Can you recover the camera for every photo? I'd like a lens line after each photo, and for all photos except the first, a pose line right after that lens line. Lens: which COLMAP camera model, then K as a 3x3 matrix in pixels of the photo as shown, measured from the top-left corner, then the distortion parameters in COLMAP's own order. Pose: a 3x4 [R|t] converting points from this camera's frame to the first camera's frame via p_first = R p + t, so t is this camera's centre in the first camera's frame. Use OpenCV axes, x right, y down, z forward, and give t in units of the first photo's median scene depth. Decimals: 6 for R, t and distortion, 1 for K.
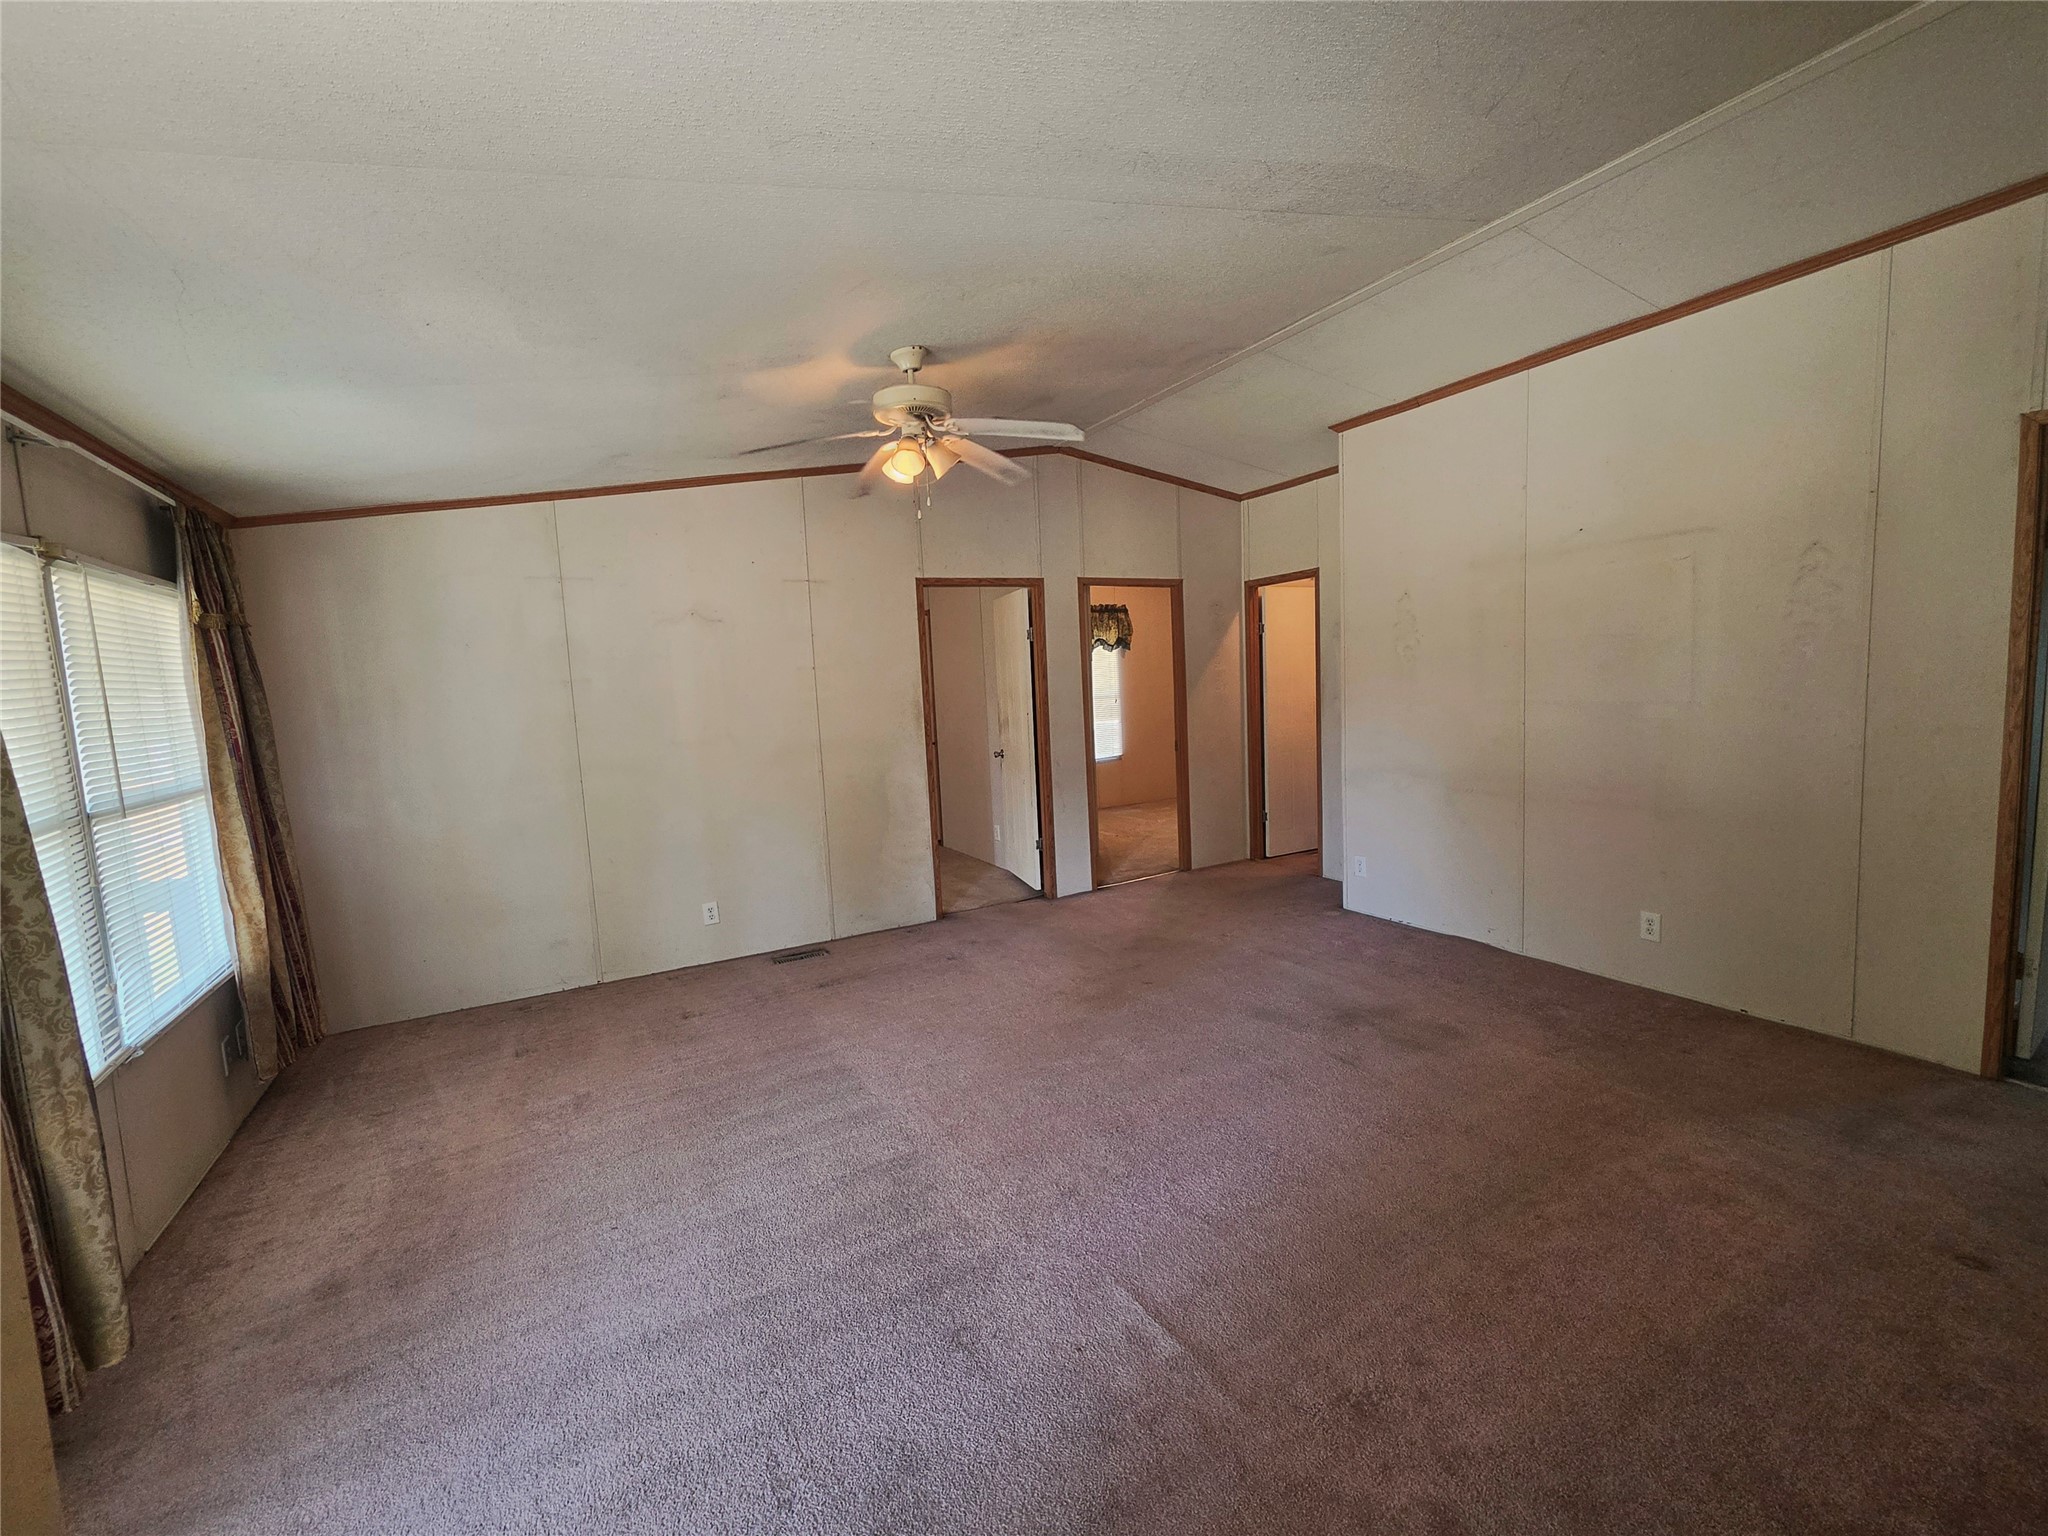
lens RADIAL K [[892.4, 0, 1021.6], [0, 892.4, 765.6], [0, 0, 1]] dist [0.000640, 0.000038]
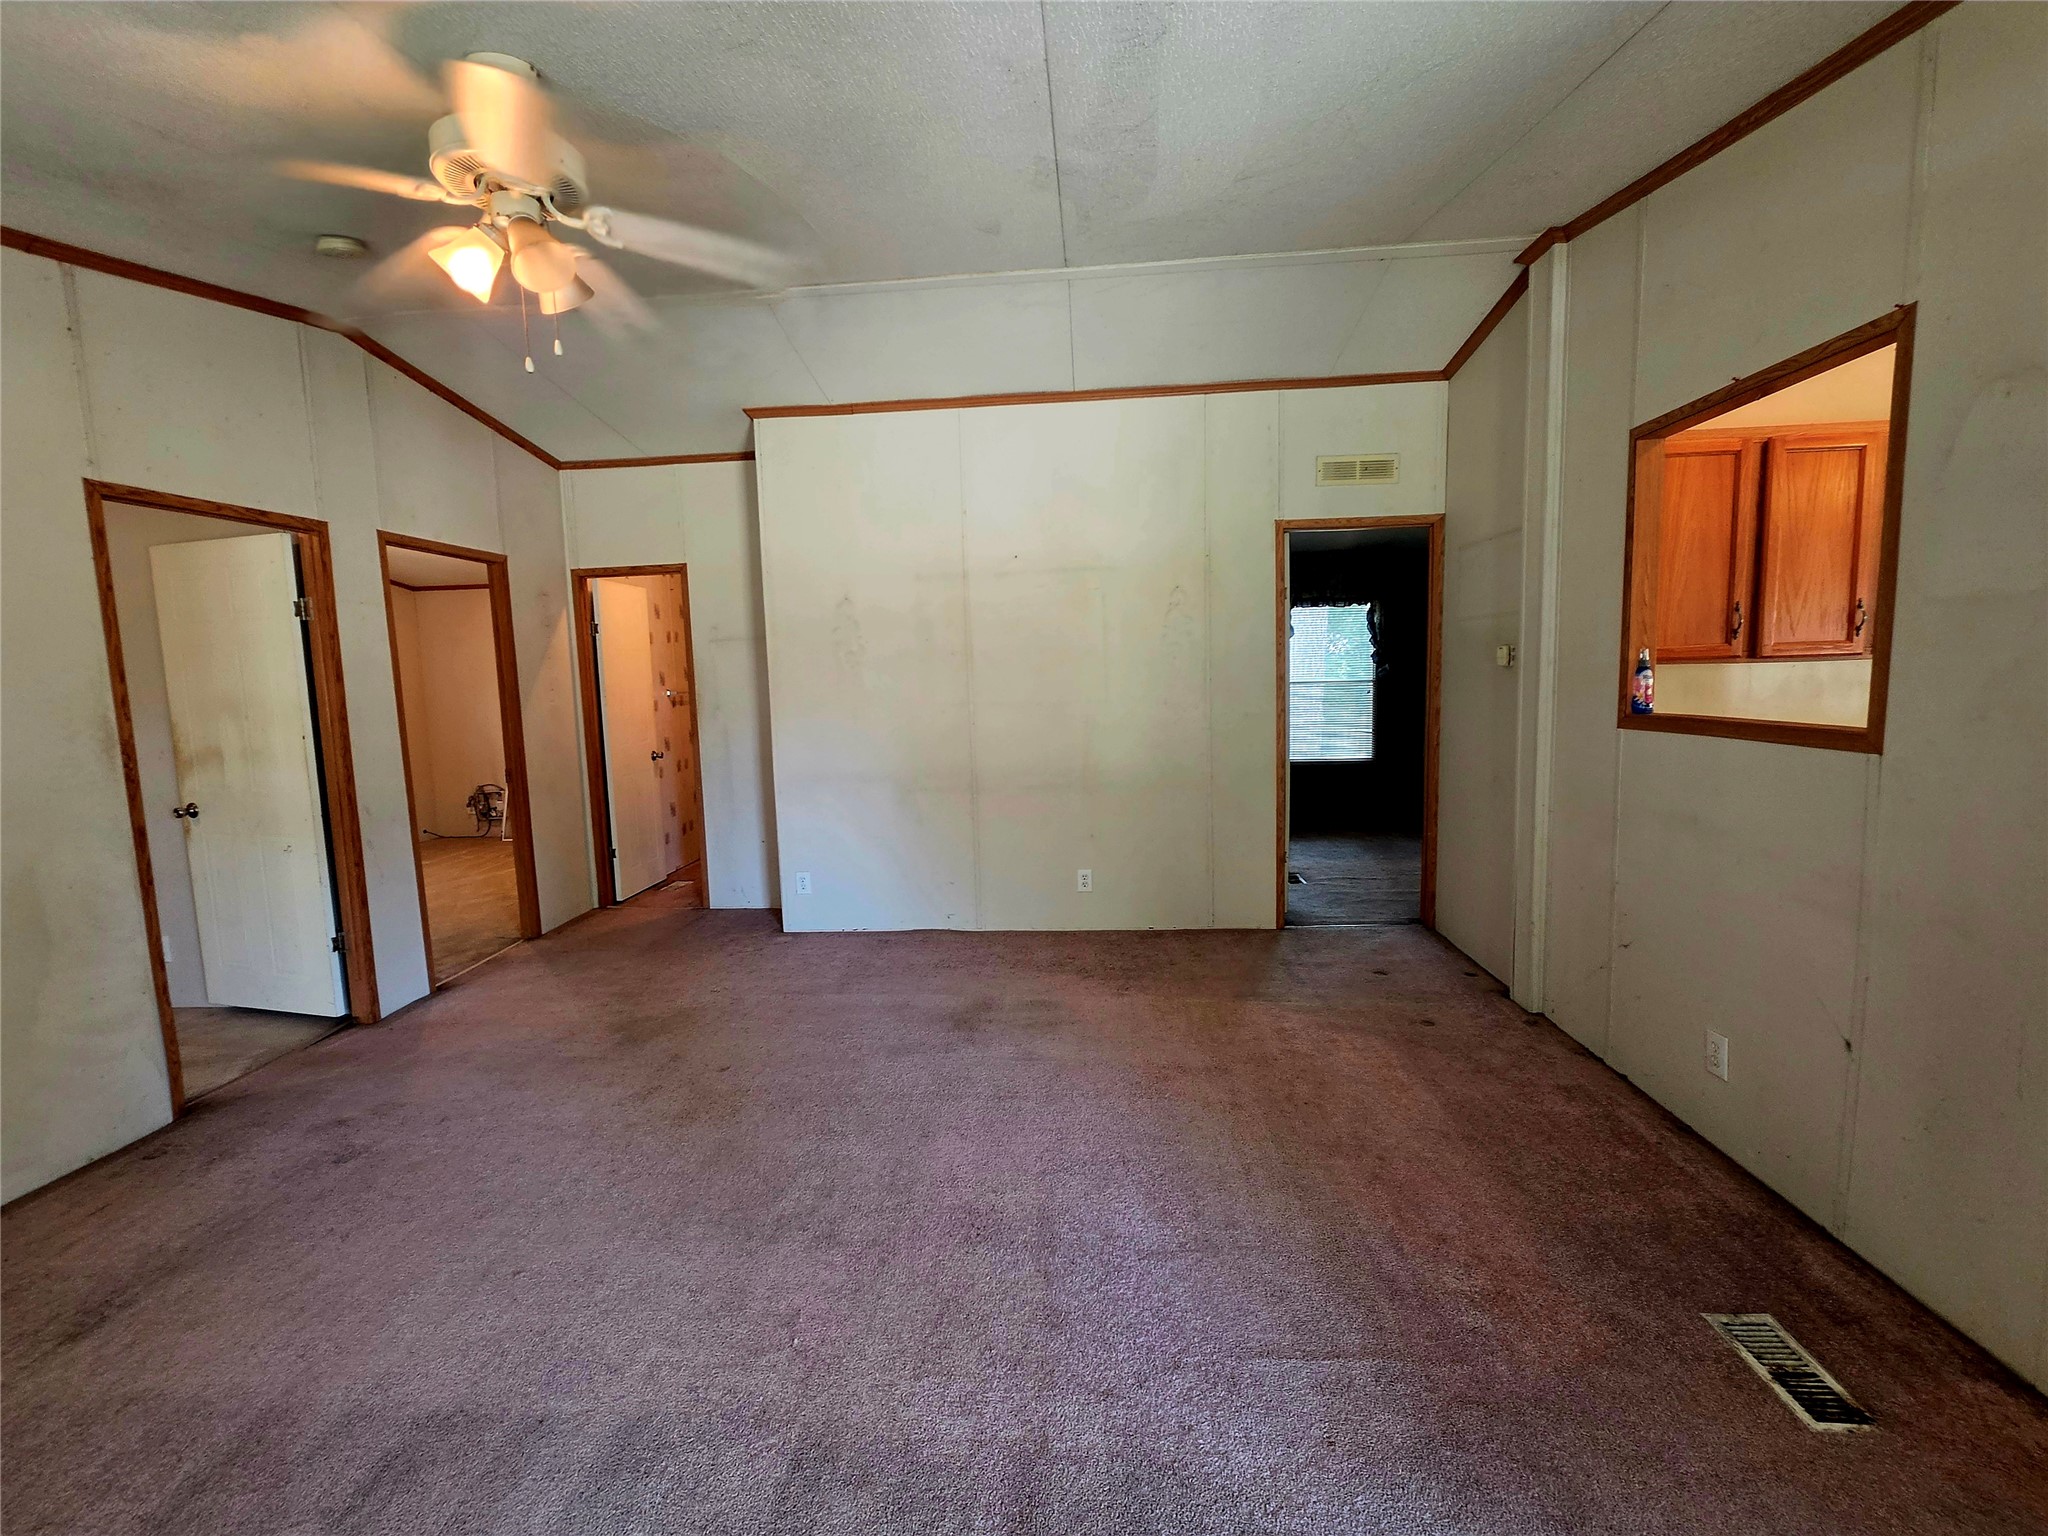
lens RADIAL K [[892.4, 0, 1021.6], [0, 892.4, 765.6], [0, 0, 1]] dist [0.000640, 0.000038]
pose [[0.534451, -0.057278, 0.843256, -0.302986], [0.087264, 0.996109, 0.012352, -0.002935], [-0.840682, 0.066984, 0.537370, 0.304184]]
